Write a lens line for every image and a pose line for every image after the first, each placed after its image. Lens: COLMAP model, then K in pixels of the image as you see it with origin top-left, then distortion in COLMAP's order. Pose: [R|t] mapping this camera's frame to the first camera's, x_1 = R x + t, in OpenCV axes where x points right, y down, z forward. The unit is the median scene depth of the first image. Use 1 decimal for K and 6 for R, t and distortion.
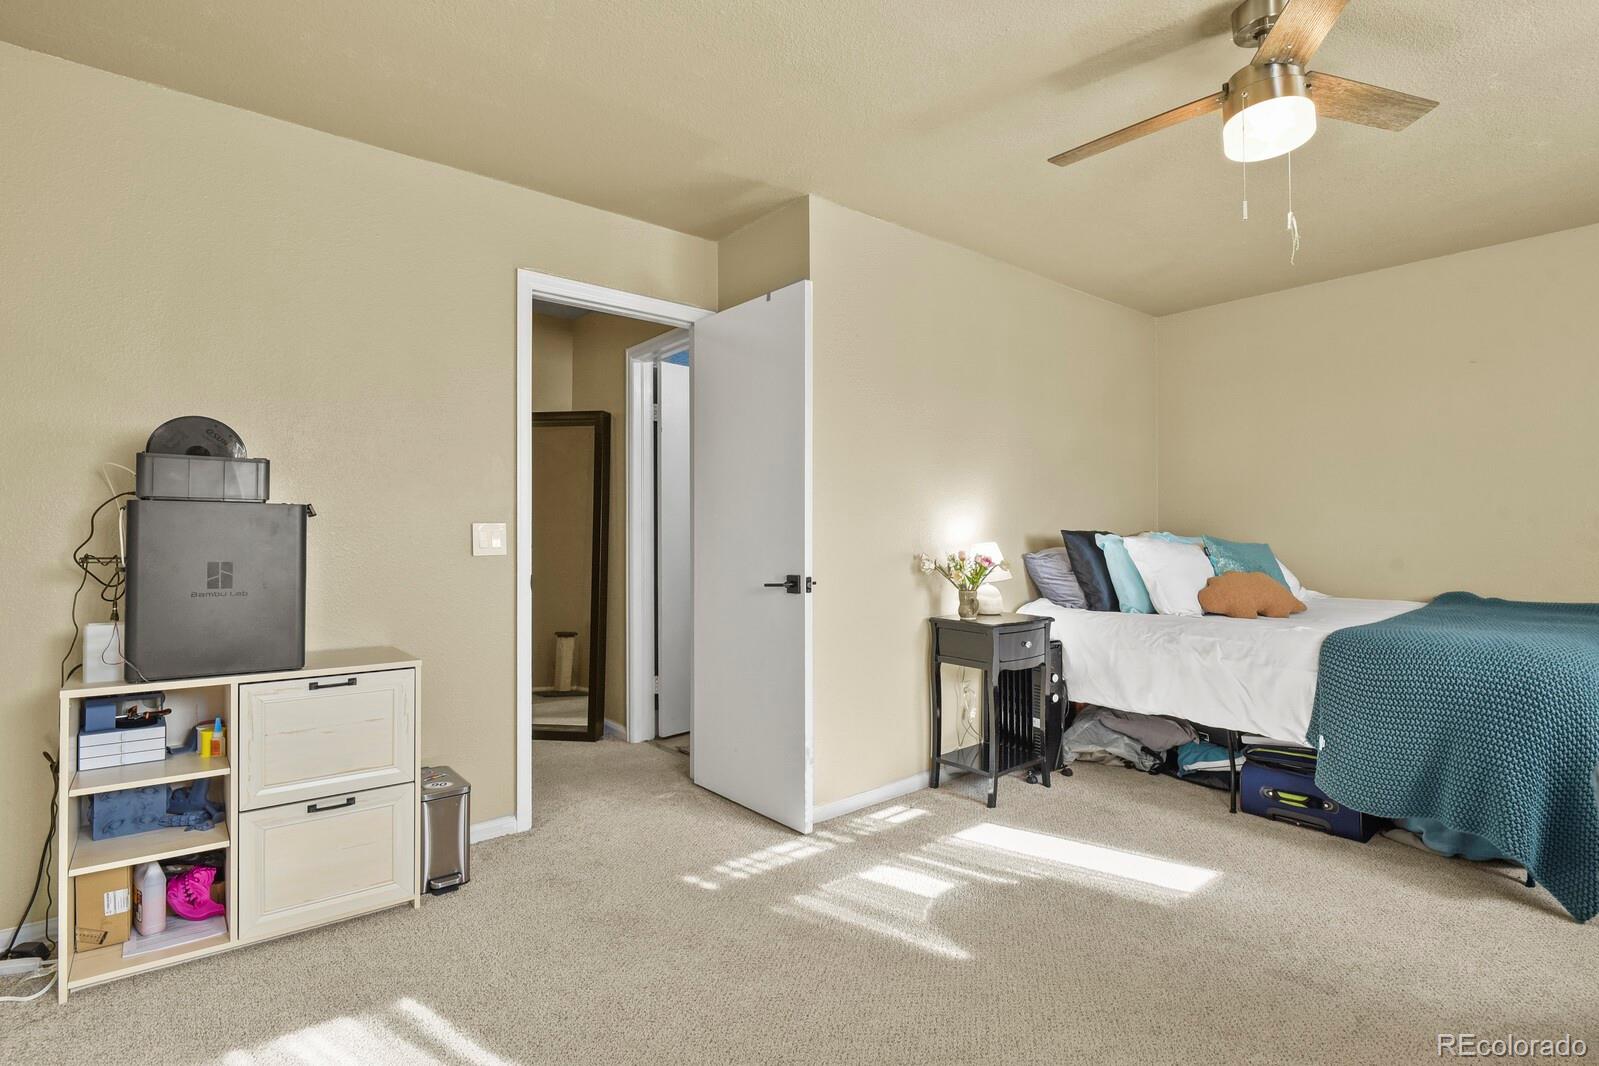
lens RADIAL K [[776.8, 0, 806.5], [0, 776.8, 528.6], [0, 0, 1]] dist [-0.008764, -0.002512]
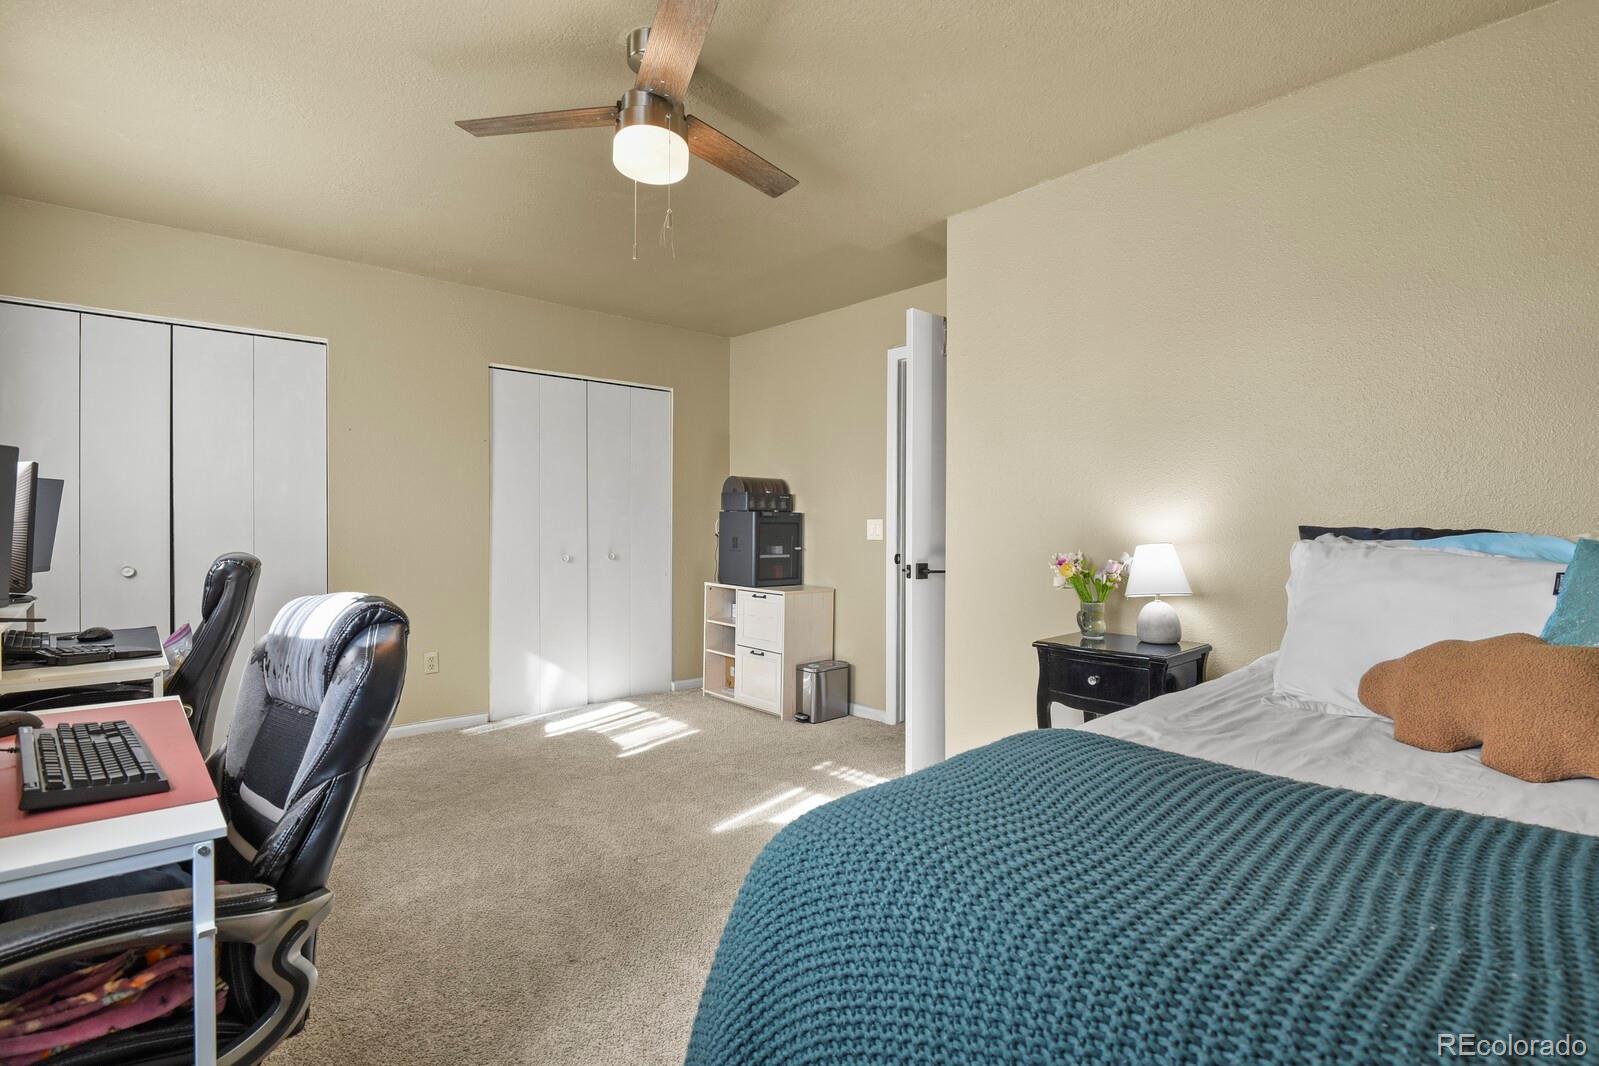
lens RADIAL K [[776.8, 0, 806.5], [0, 776.8, 528.6], [0, 0, 1]] dist [-0.008764, -0.002512]
pose [[0.043615, 0.006867, -0.999025, 1.424024], [-0.001736, 0.999975, 0.006798, 0.004025], [0.999047, 0.001438, 0.043626, 0.986519]]
